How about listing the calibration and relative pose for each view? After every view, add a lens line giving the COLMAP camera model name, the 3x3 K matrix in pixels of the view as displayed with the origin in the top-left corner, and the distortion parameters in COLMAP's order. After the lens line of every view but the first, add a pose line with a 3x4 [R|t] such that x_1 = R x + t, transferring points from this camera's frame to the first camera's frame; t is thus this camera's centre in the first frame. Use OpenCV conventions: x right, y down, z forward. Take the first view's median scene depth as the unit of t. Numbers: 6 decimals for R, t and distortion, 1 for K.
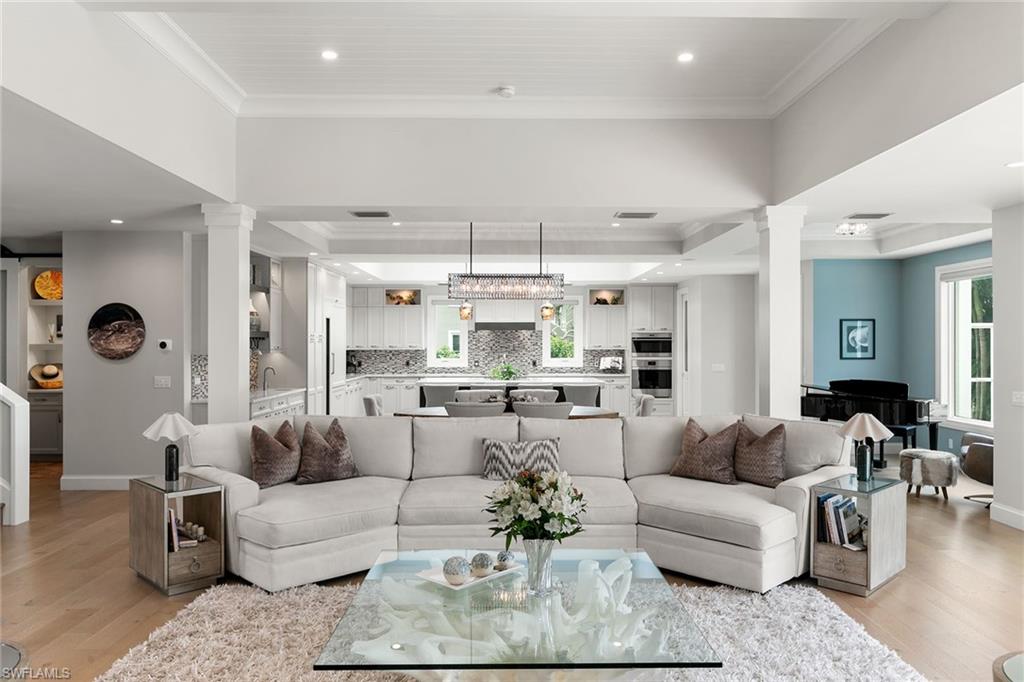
lens RADIAL K [[723.4, 0, 510.1], [0, 723.4, 343.7], [0, 0, 1]] dist [-0.003262, -0.006740]
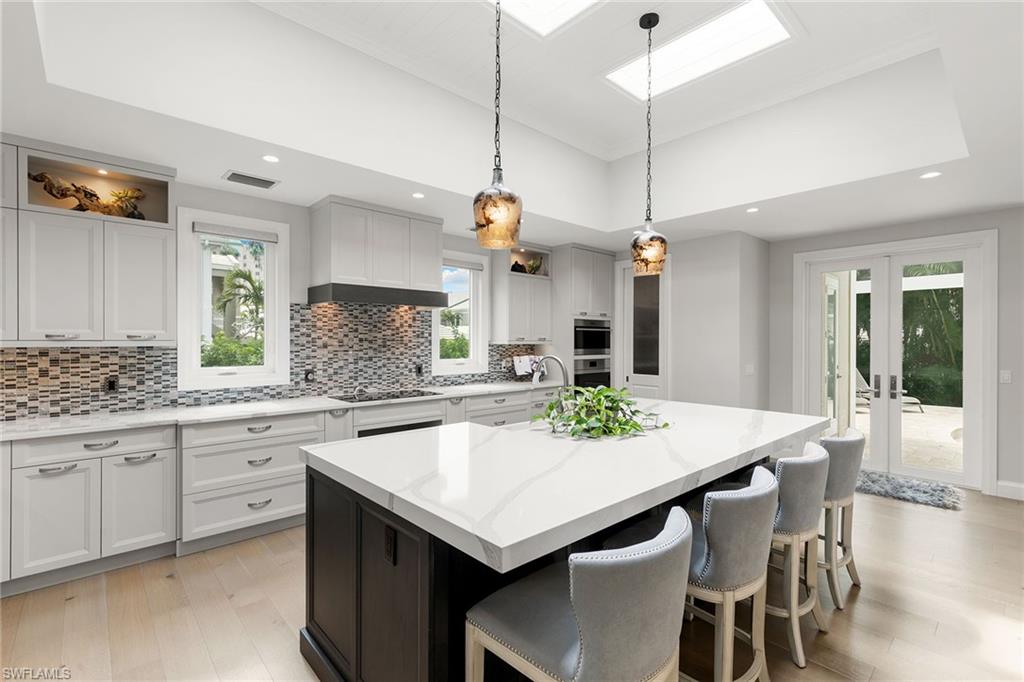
lens RADIAL K [[461.5, 0, 509.2], [0, 461.5, 342.5], [0, 0, 1]] dist [0.008699, -0.000888]
pose [[0.748952, -0.001090, 0.662624, -0.153125], [-0.001408, 0.999994, 0.003237, 0.005527], [-0.662623, -0.003357, 0.748945, 0.727205]]
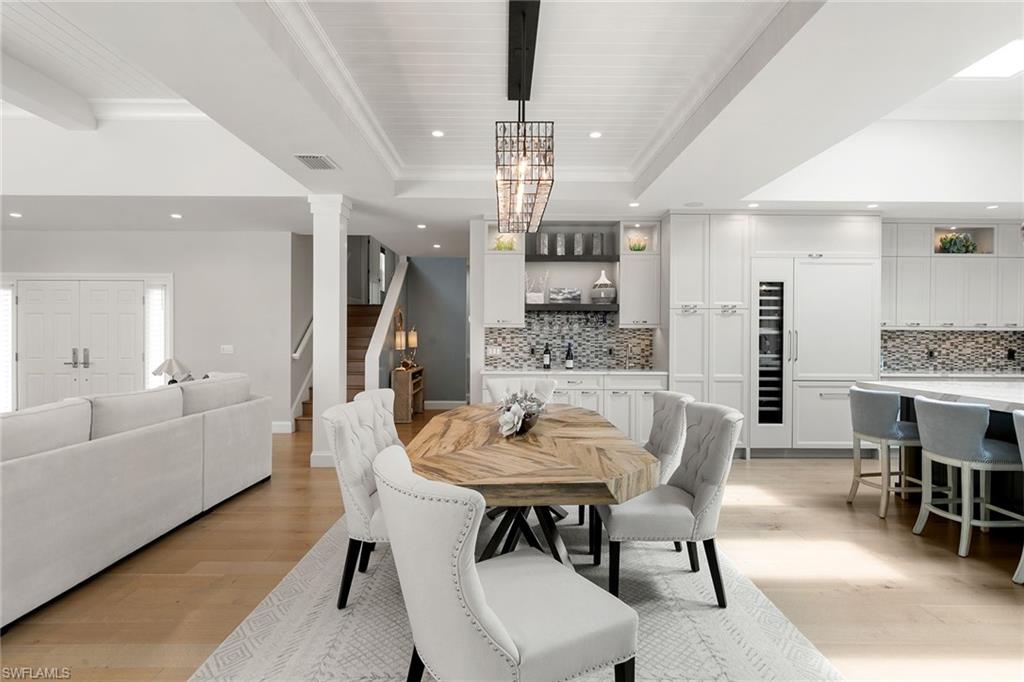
lens RADIAL K [[544.8, 0, 513.5], [0, 544.8, 336.8], [0, 0, 1]] dist [0.000101, 0.001652]
pose [[0.001348, 0.004186, -0.999990, 0.225821], [-0.005284, 0.999977, 0.004179, 0.014061], [0.999985, 0.005279, 0.001370, 0.580573]]
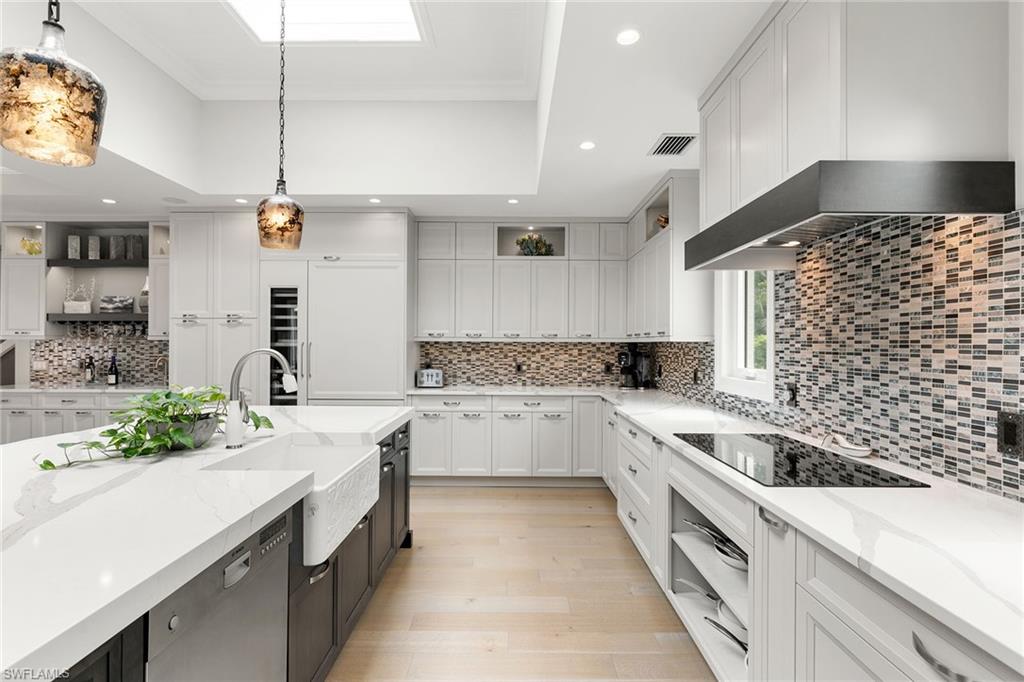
lens RADIAL K [[495.4, 0, 512.3], [0, 495.4, 343.0], [0, 0, 1]] dist [-0.000218, 0.000032]
pose [[-0.011917, -0.000212, -0.999929, 0.142335], [-0.003469, 0.999994, -0.000170, 0.009627], [0.999923, 0.003467, -0.011918, 0.941623]]
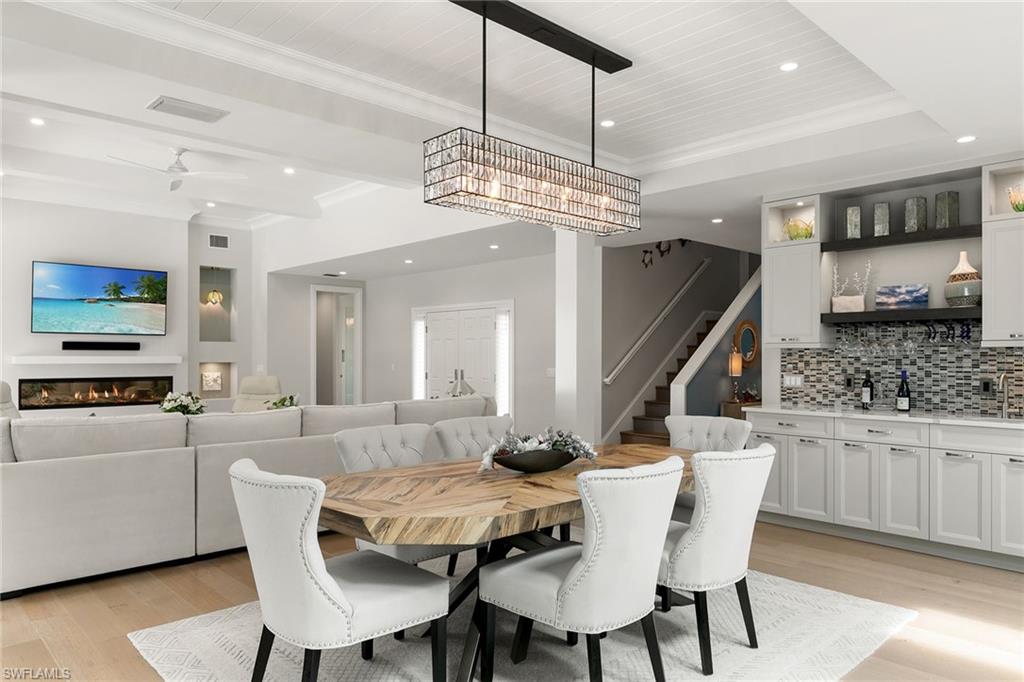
lens RADIAL K [[687.9, 0, 507.8], [0, 687.9, 351.2], [0, 0, 1]] dist [0.010938, 0.000198]
pose [[-0.736916, -0.004838, -0.675967, 0.175353], [-0.002671, 0.999987, -0.004244, 0.012426], [0.675979, -0.001322, -0.736920, 0.759940]]
